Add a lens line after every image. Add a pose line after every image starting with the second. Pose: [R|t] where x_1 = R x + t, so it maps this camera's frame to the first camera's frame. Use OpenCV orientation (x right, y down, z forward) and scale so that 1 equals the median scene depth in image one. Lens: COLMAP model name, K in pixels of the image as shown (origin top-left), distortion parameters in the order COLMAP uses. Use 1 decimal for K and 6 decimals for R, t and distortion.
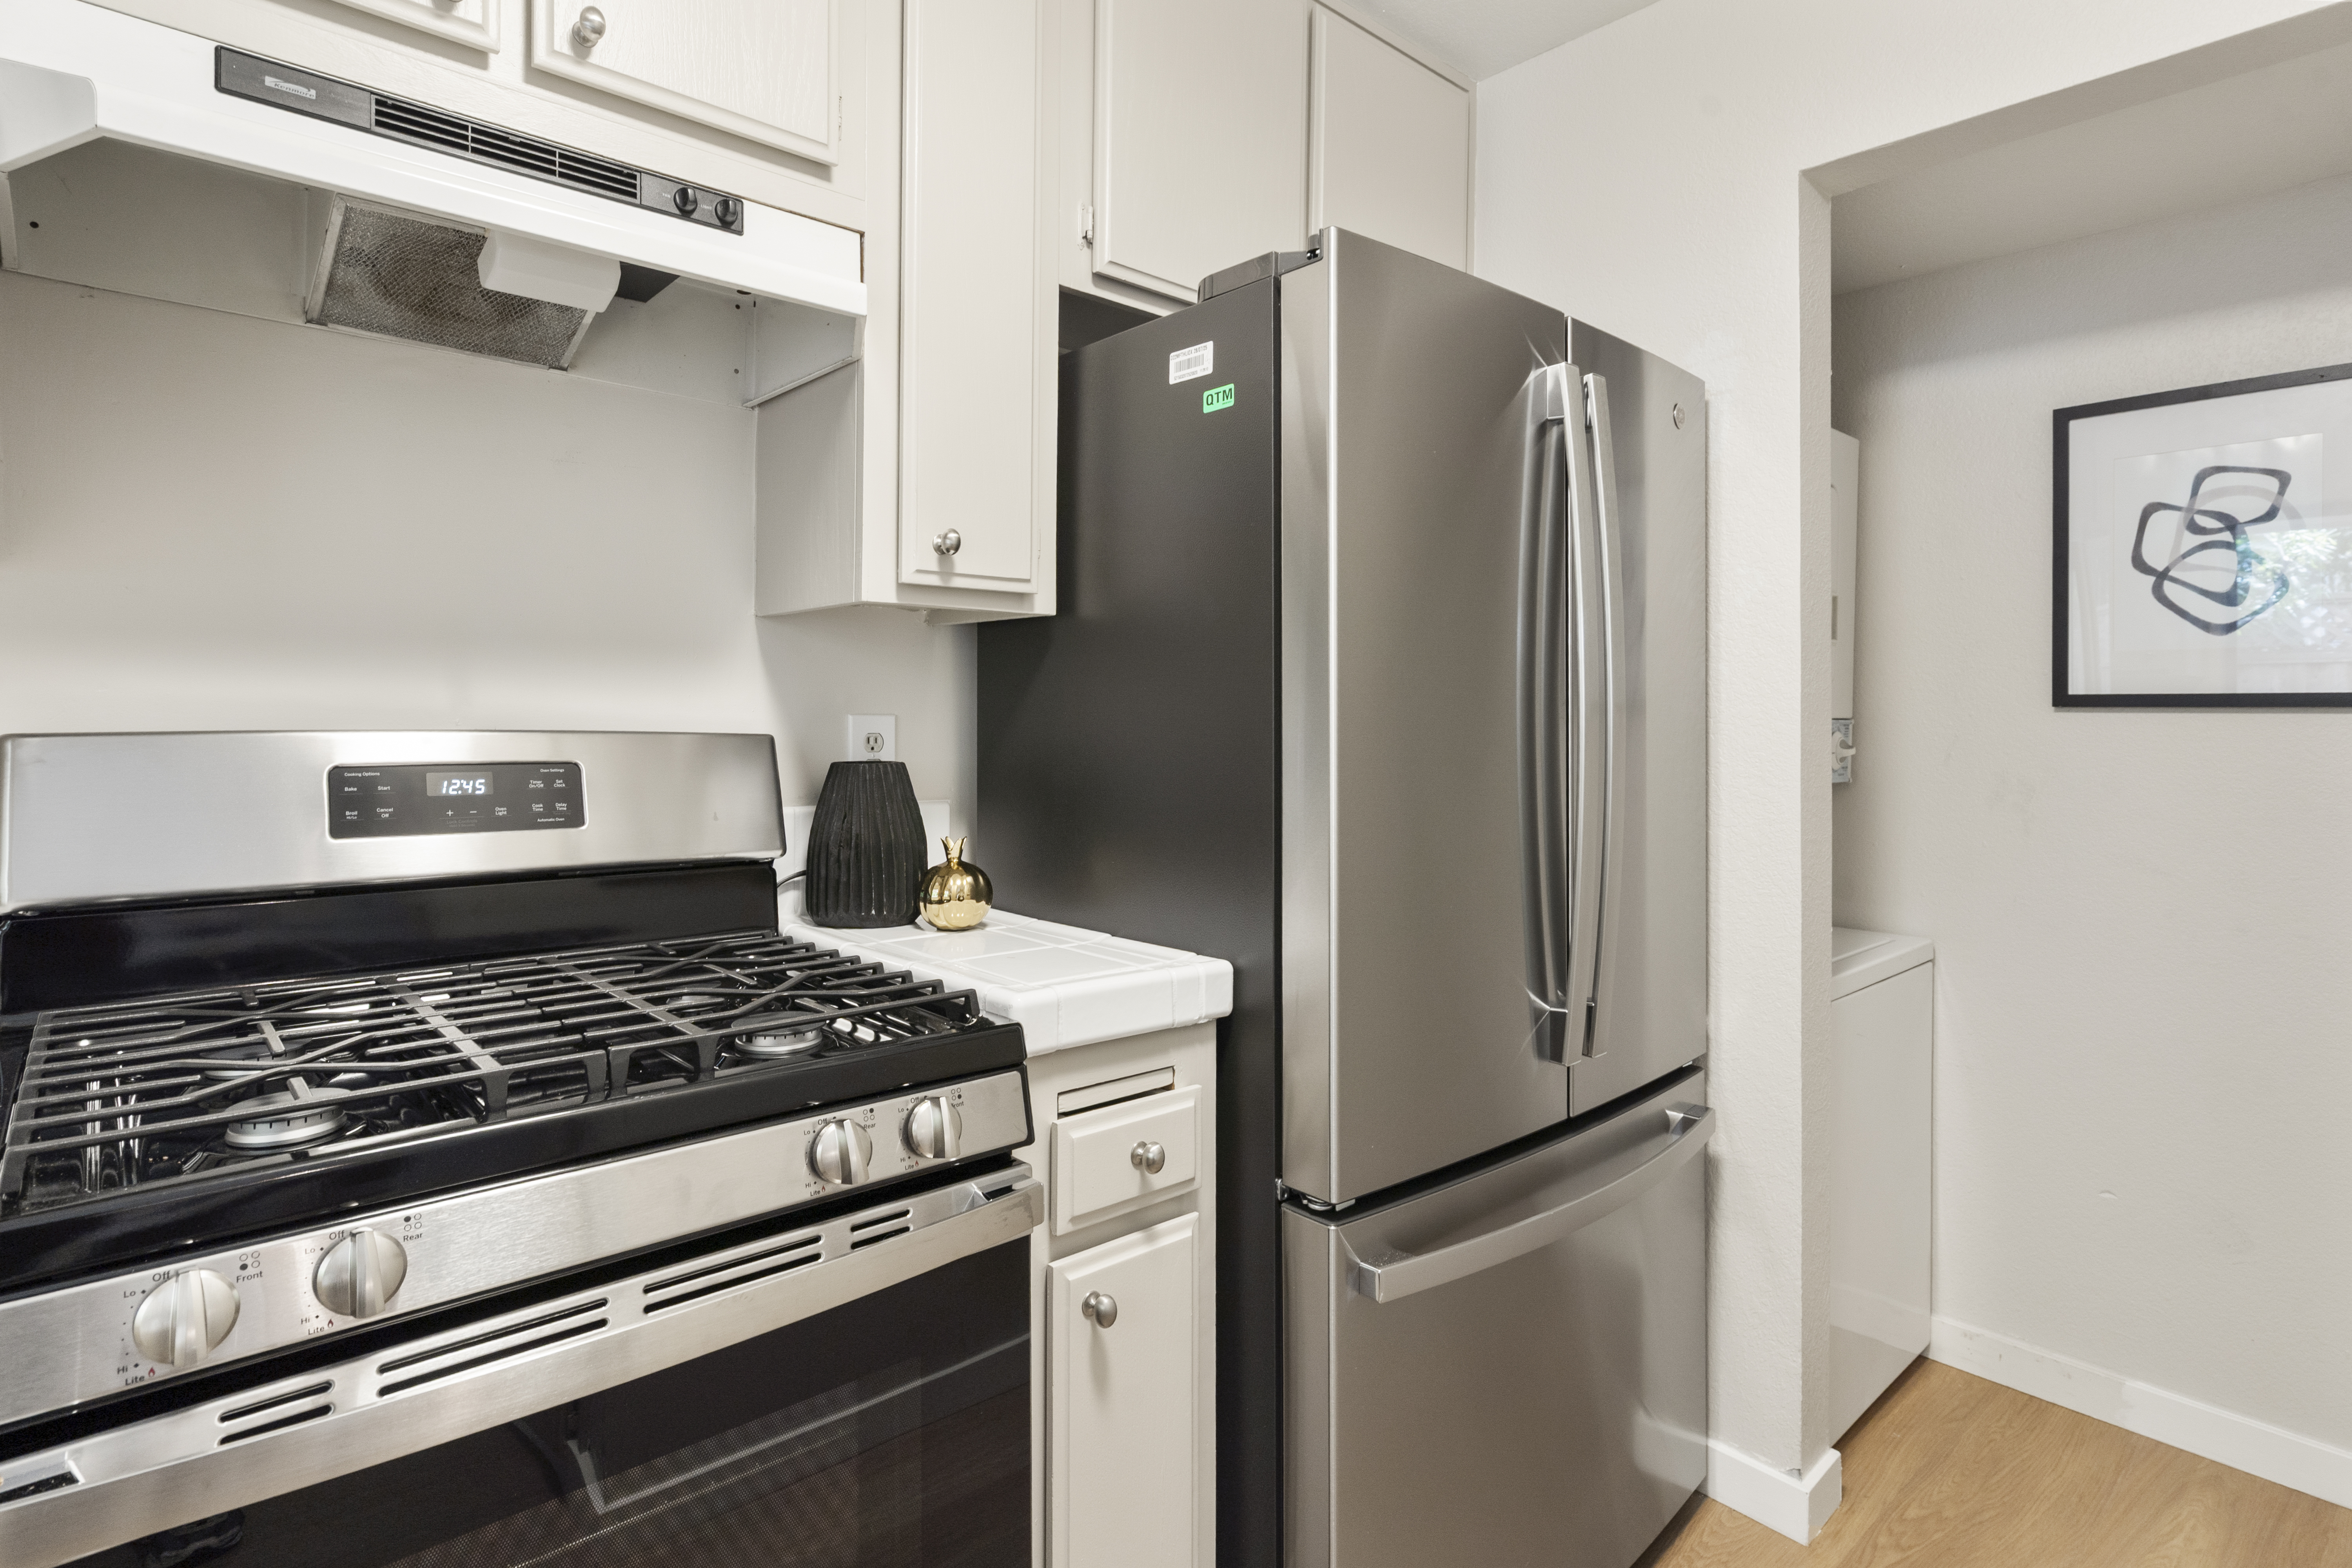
lens RADIAL K [[1149.5, 0, 1127.8], [0, 1149.5, 715.6], [0, 0, 1]] dist [0.002172, 0.002811]
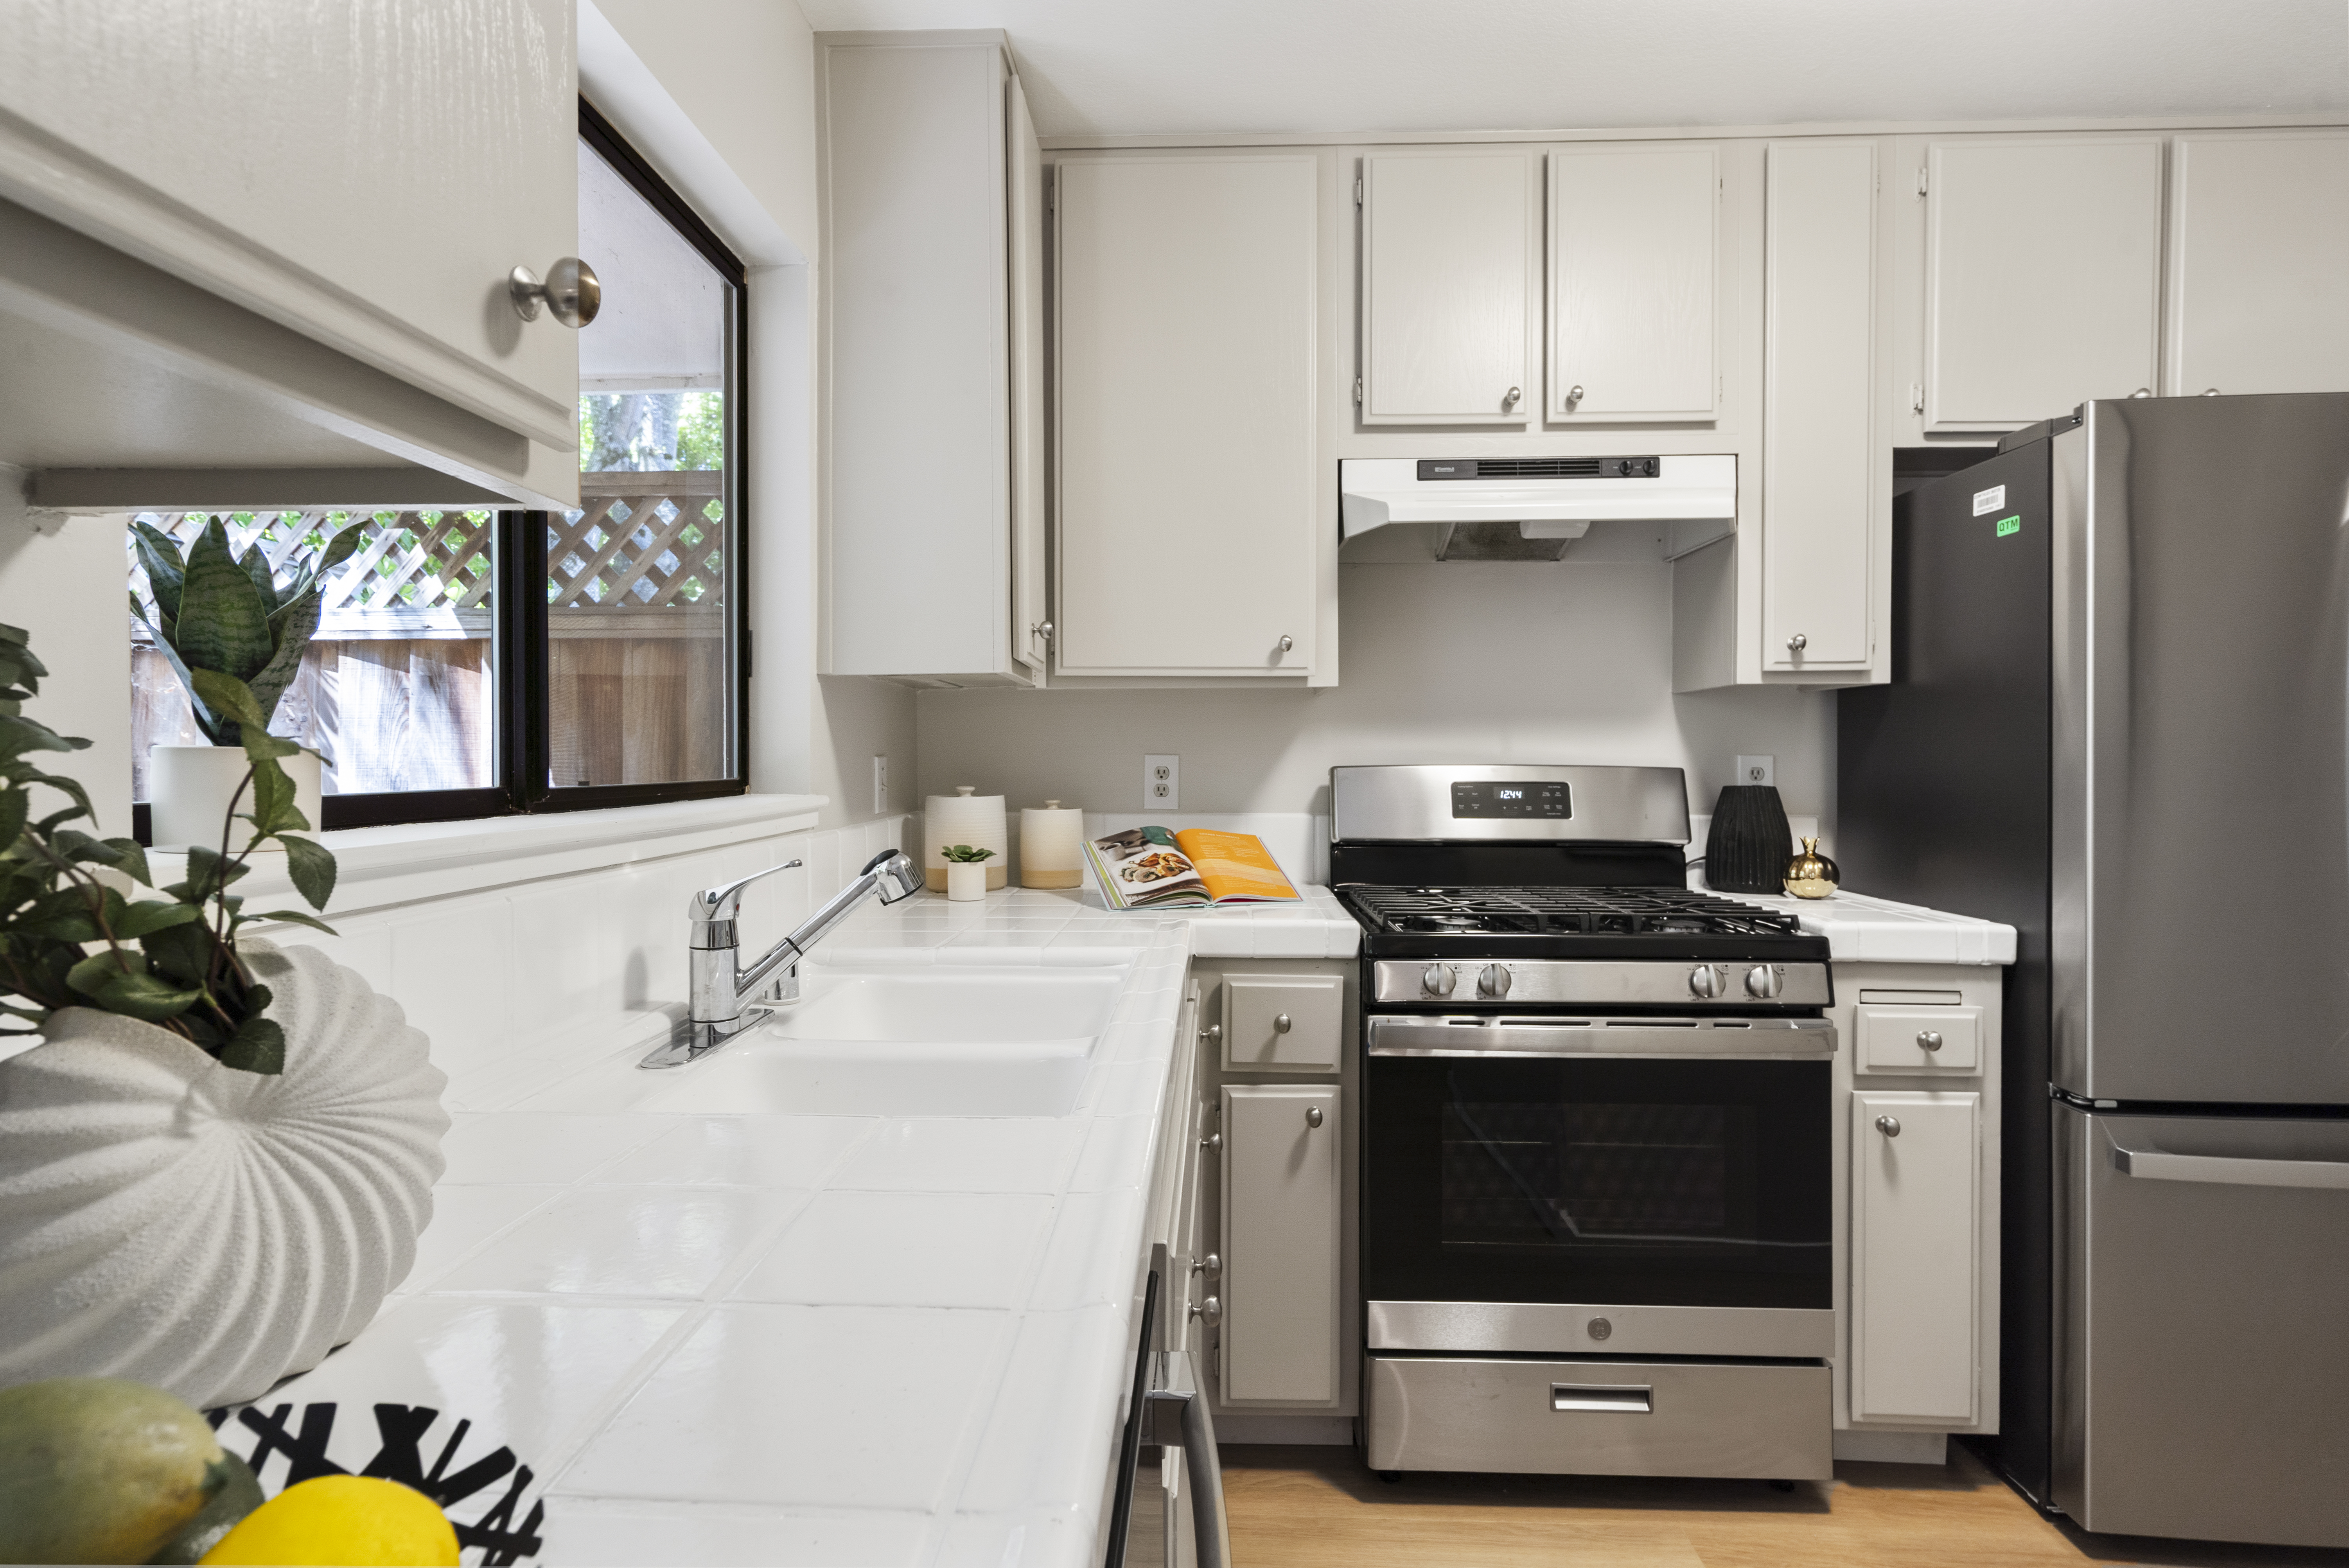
lens RADIAL K [[1148.0, 0, 1174.1], [0, 1148.0, 776.7], [0, 0, 1]] dist [0.002172, 0.002811]
pose [[0.731663, 0.002083, -0.681663, 0.301004], [0.007122, 0.999917, 0.010700, 0.007854], [0.681629, -0.012684, 0.731588, -0.745226]]
